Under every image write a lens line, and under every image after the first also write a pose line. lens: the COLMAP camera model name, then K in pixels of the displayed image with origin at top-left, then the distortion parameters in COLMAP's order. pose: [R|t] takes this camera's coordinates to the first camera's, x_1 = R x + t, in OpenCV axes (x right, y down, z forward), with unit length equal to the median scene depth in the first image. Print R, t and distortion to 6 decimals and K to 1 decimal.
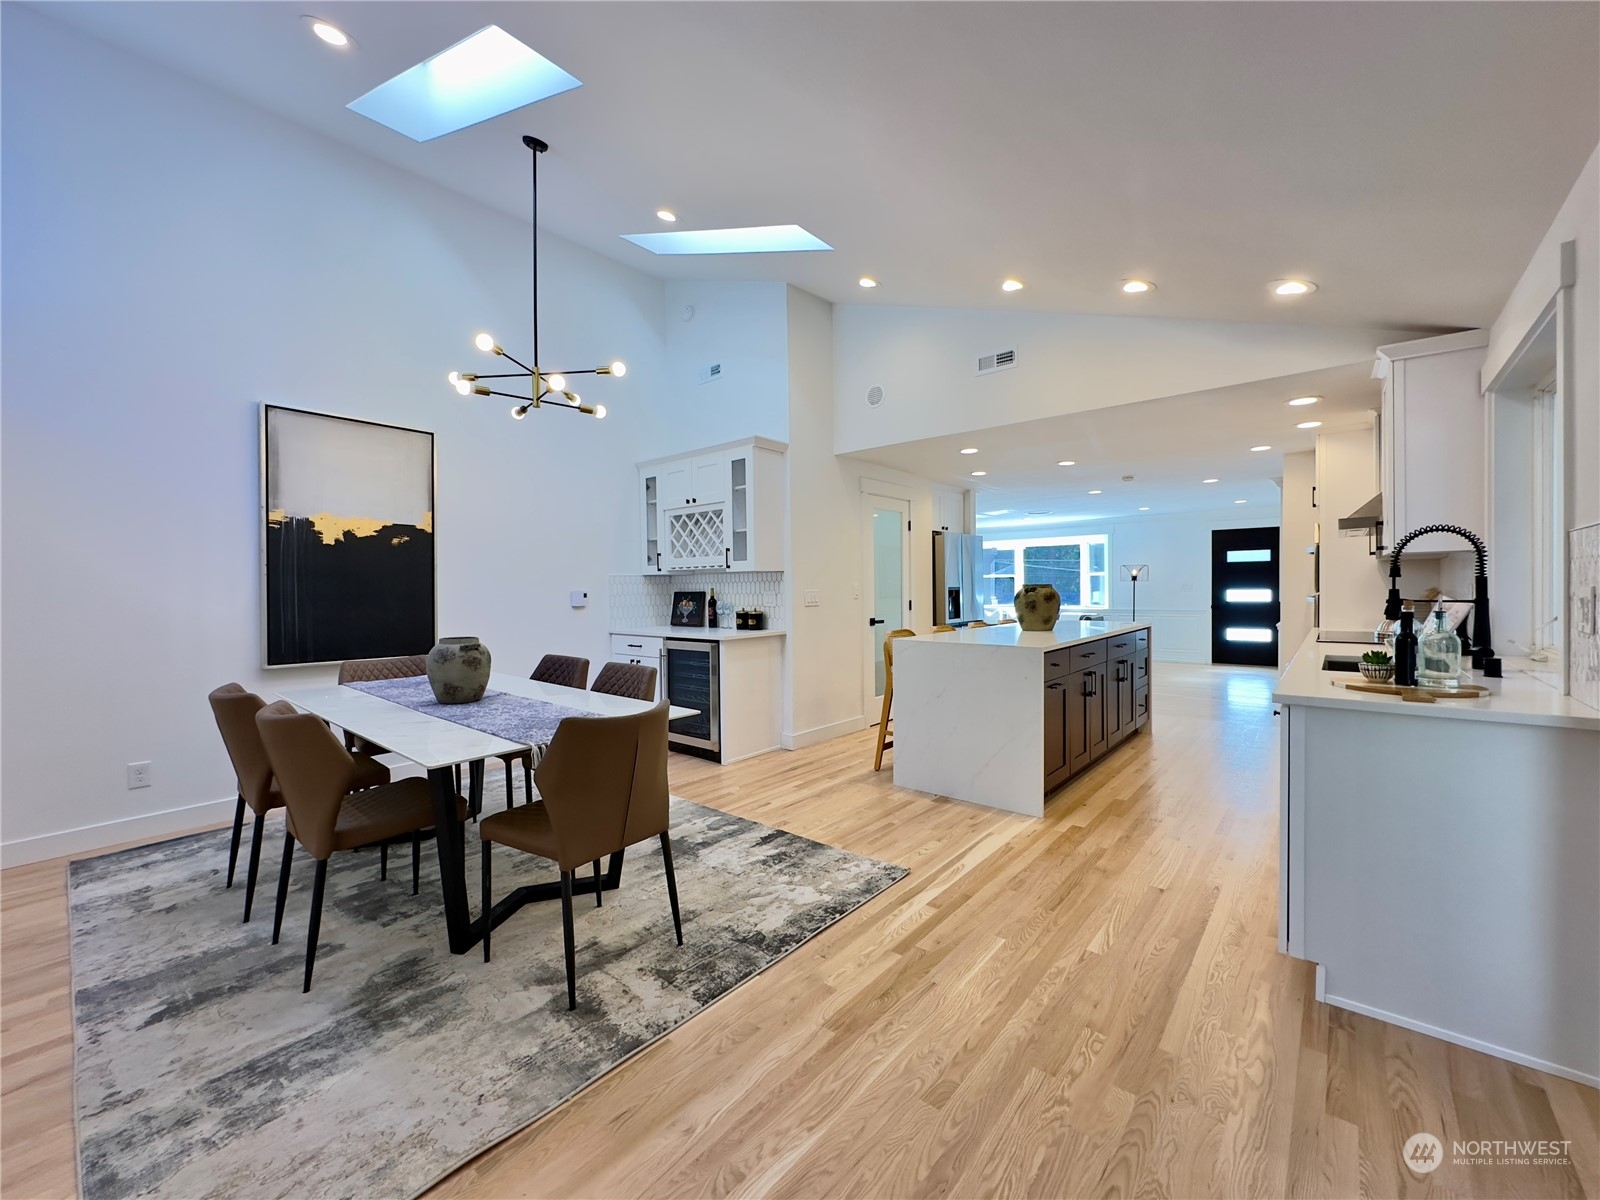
lens RADIAL K [[639.0, 0, 799.3], [0, 639.0, 593.4], [0, 0, 1]] dist [-0.001259, -0.001190]
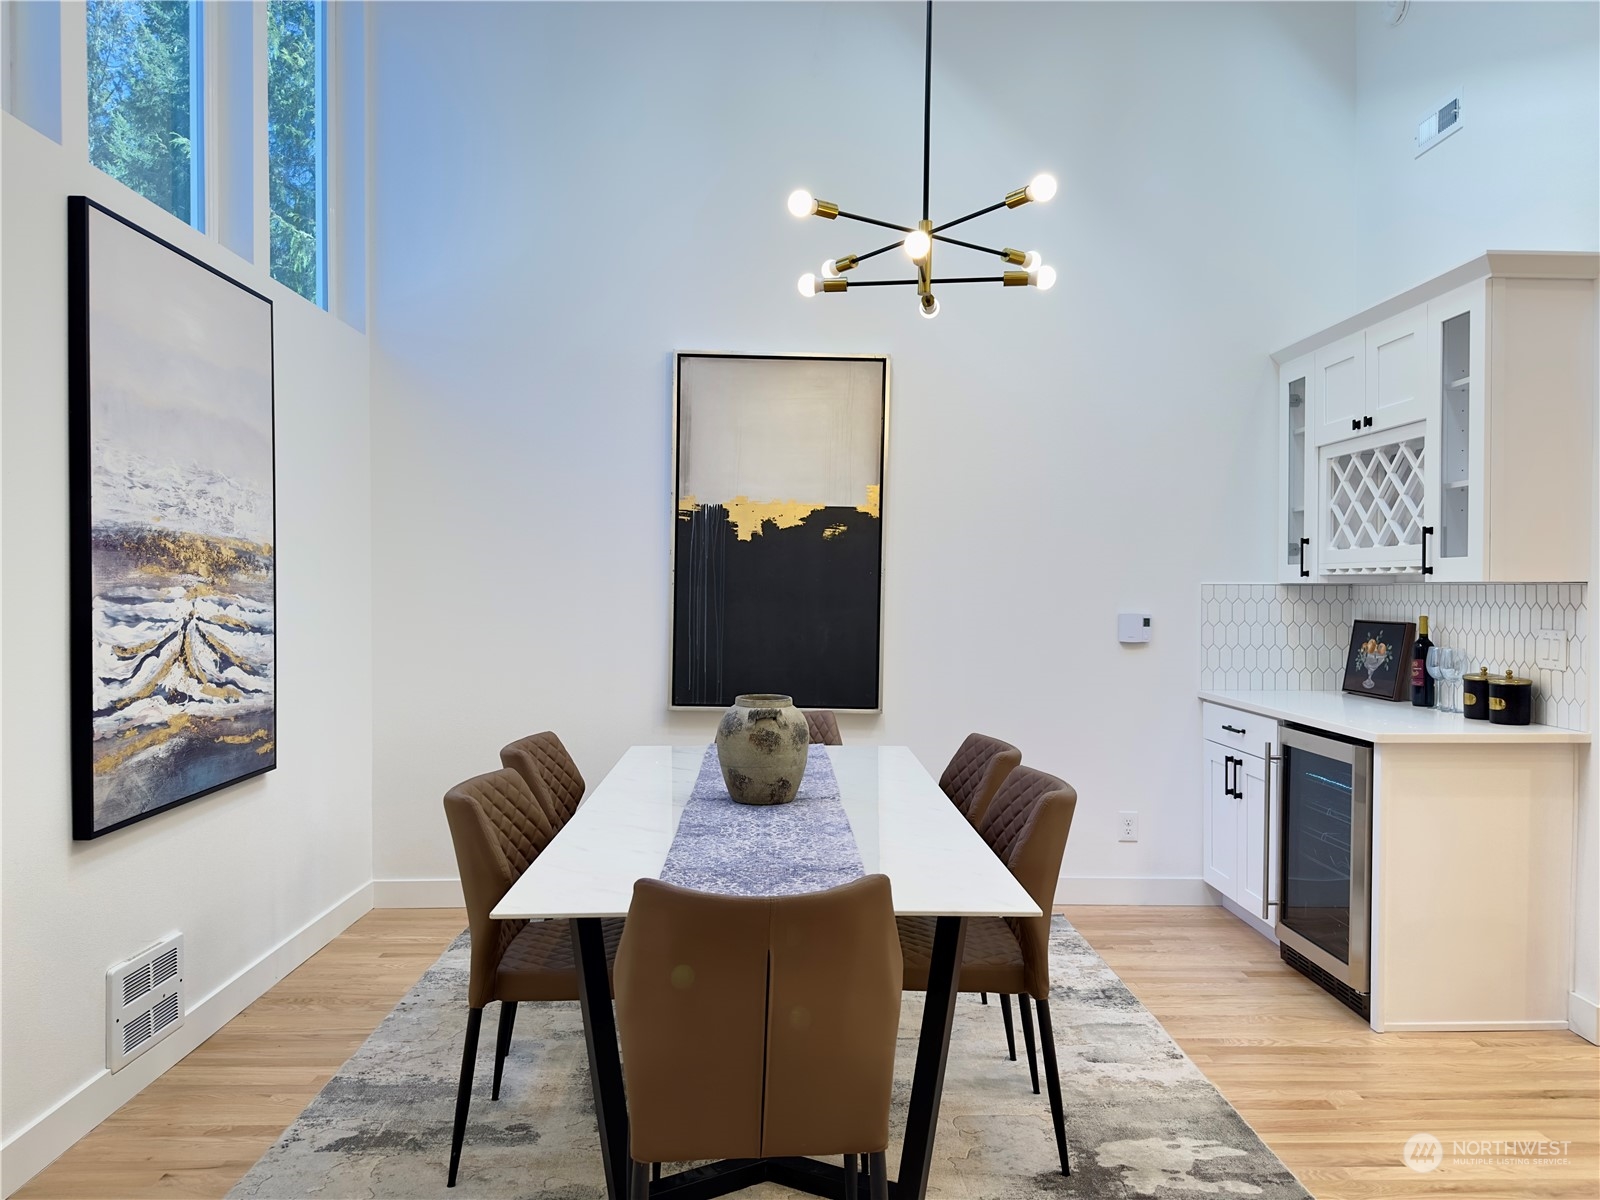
lens RADIAL K [[1122.5, 0, 798.8], [0, 1122.5, 595.8], [0, 0, 1]] dist [0.028792, -0.023012]
pose [[0.667538, 0.020418, -0.744296, 0.177660], [-0.020068, 0.999754, 0.009427, -0.024062], [0.744305, 0.008643, 0.667784, 0.184952]]
